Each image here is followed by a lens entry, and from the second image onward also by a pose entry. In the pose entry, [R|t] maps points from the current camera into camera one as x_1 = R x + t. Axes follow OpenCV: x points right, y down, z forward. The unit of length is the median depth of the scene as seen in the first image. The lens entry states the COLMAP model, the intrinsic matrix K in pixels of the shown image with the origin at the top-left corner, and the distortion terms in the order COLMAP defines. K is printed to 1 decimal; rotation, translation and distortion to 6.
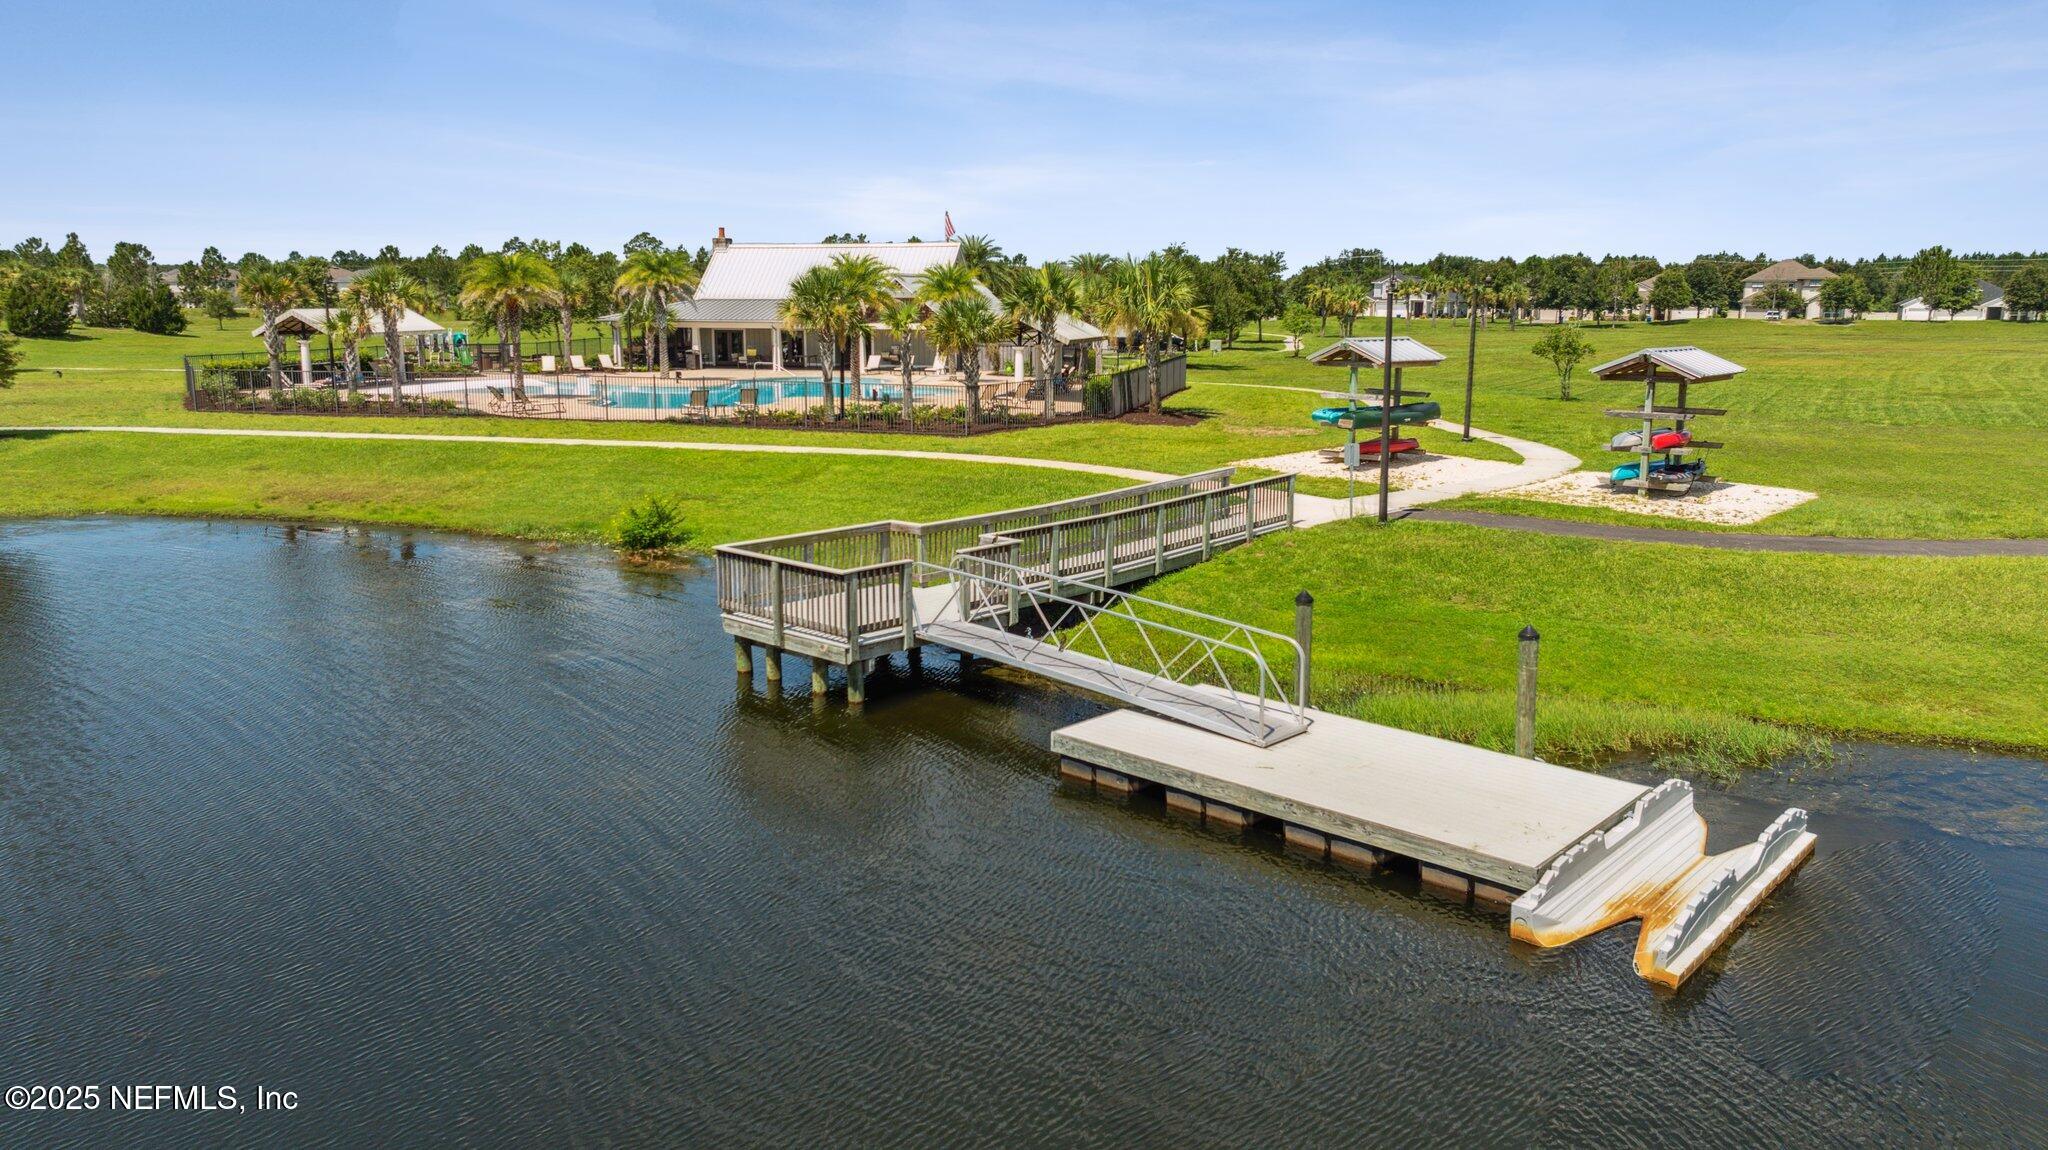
lens RADIAL K [[1428.3, 0, 1024.0], [0, 1428.3, 575.0], [0, 0, 1]] dist [-0.004336, 0.001006]
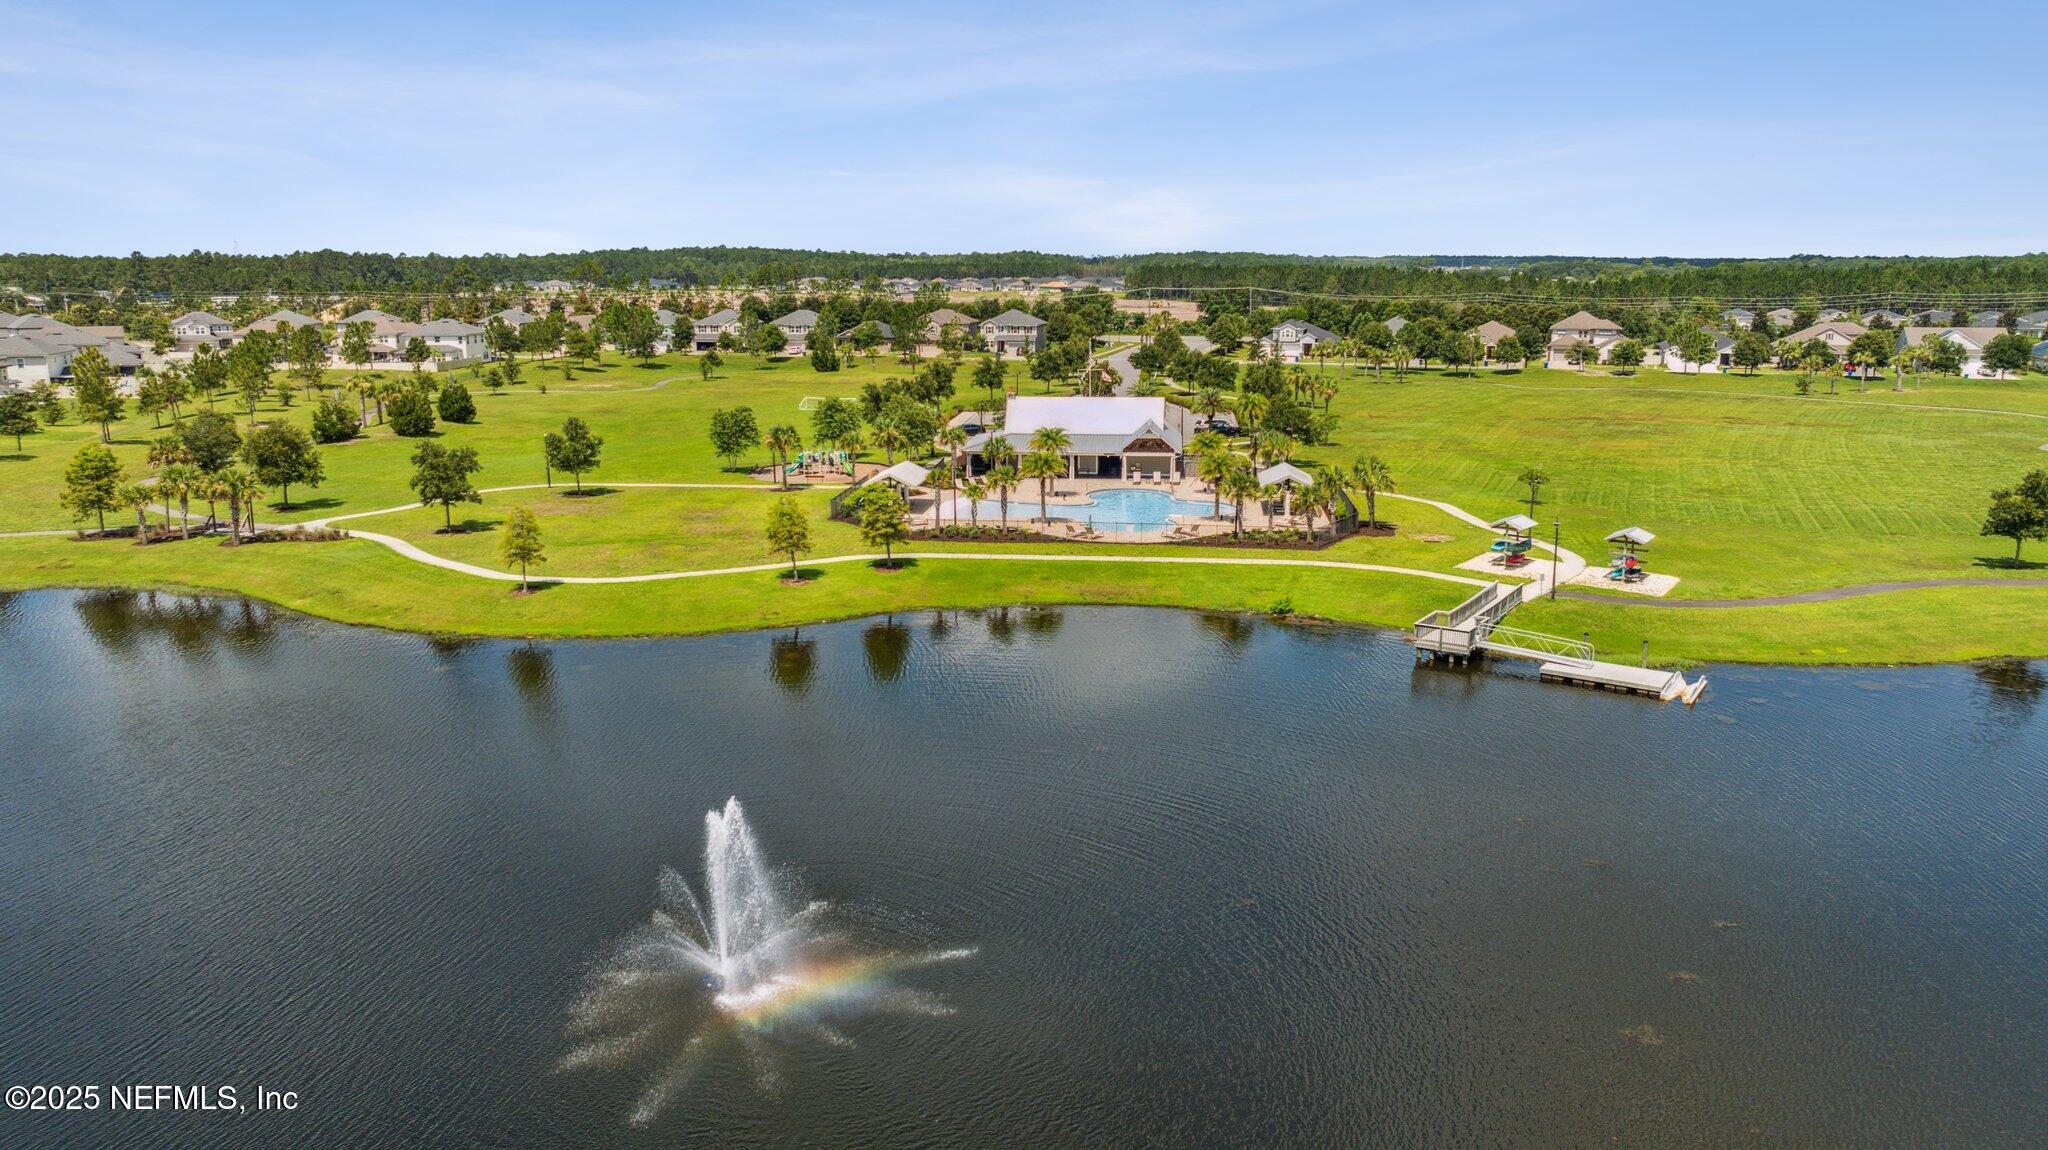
lens RADIAL K [[1428.3, 0, 1024.0], [0, 1428.3, 575.0], [0, 0, 1]] dist [-0.004336, 0.001006]
pose [[0.989754, -0.035703, 0.138245, -1.637890], [0.032650, 0.999172, 0.024291, -0.254250], [-0.138998, -0.019528, 0.990100, -2.373145]]
